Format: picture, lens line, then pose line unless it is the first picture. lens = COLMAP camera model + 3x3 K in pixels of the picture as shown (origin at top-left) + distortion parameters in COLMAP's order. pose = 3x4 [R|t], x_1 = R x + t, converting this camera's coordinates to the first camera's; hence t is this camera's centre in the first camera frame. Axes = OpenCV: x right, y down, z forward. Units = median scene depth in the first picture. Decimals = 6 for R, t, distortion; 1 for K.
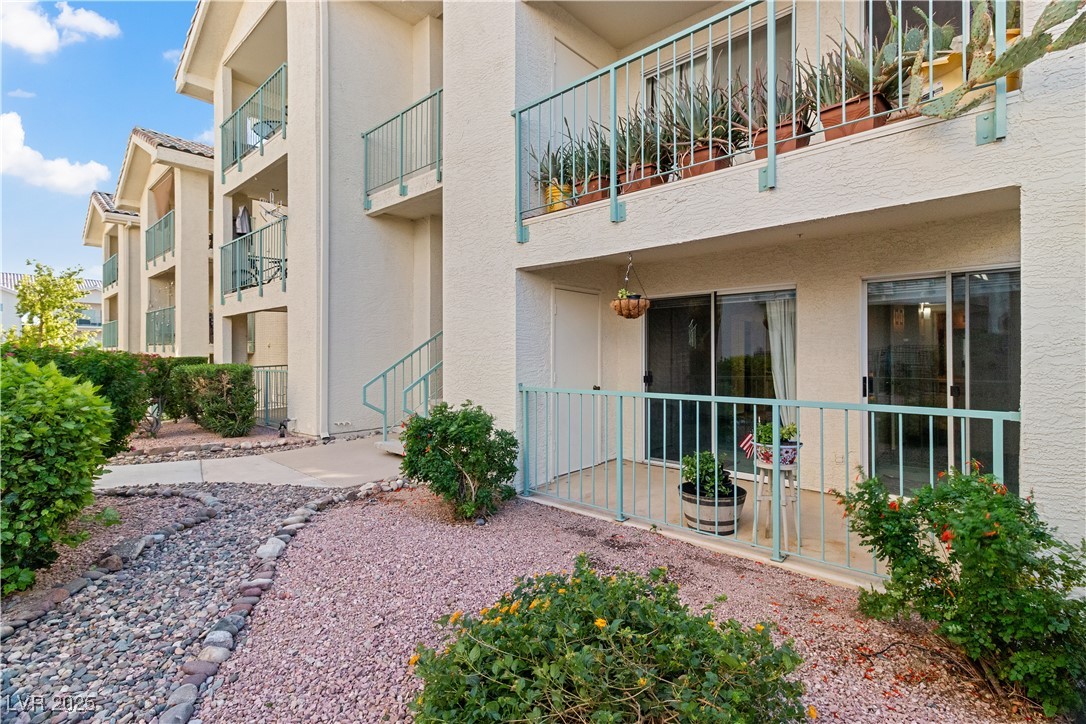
lens RADIAL K [[488.2, 0, 592.6], [0, 488.2, 344.3], [0, 0, 1]] dist [0.001025, -0.000331]
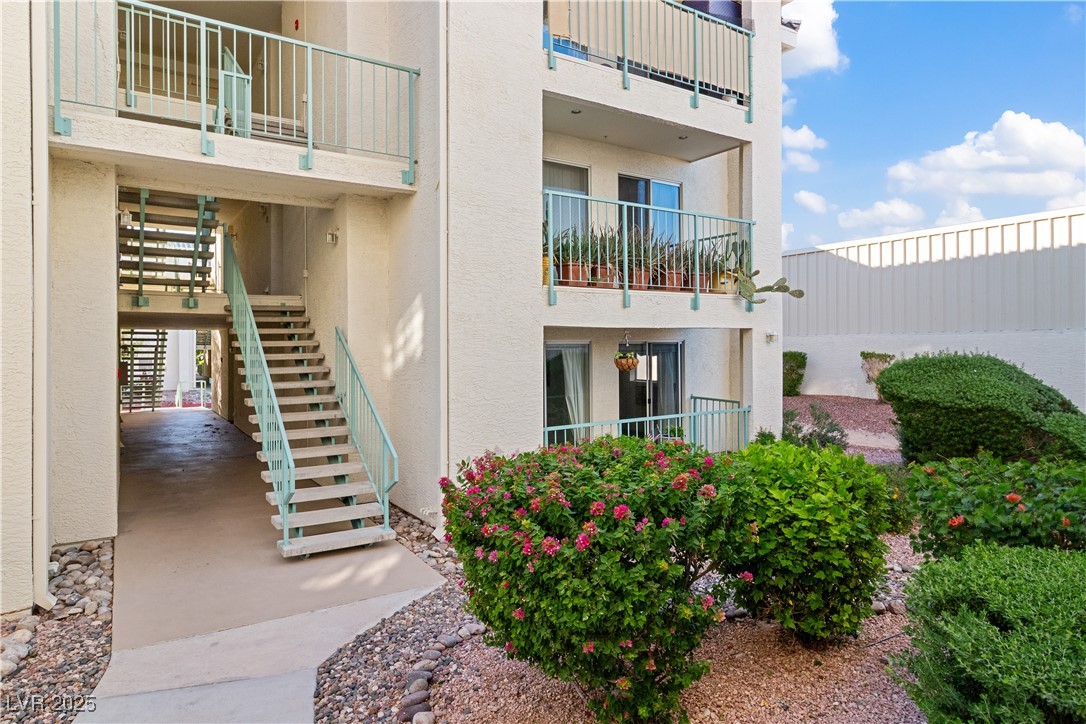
lens RADIAL K [[642.2, 0, 539.8], [0, 642.2, 350.1], [0, 0, 1]] dist [-0.001049, 0.000387]
pose [[0.292638, 0.003630, 0.956216, -0.765449], [-0.001173, 0.999993, -0.003437, -0.043611], [-0.956223, -0.000116, 0.292640, 0.268313]]
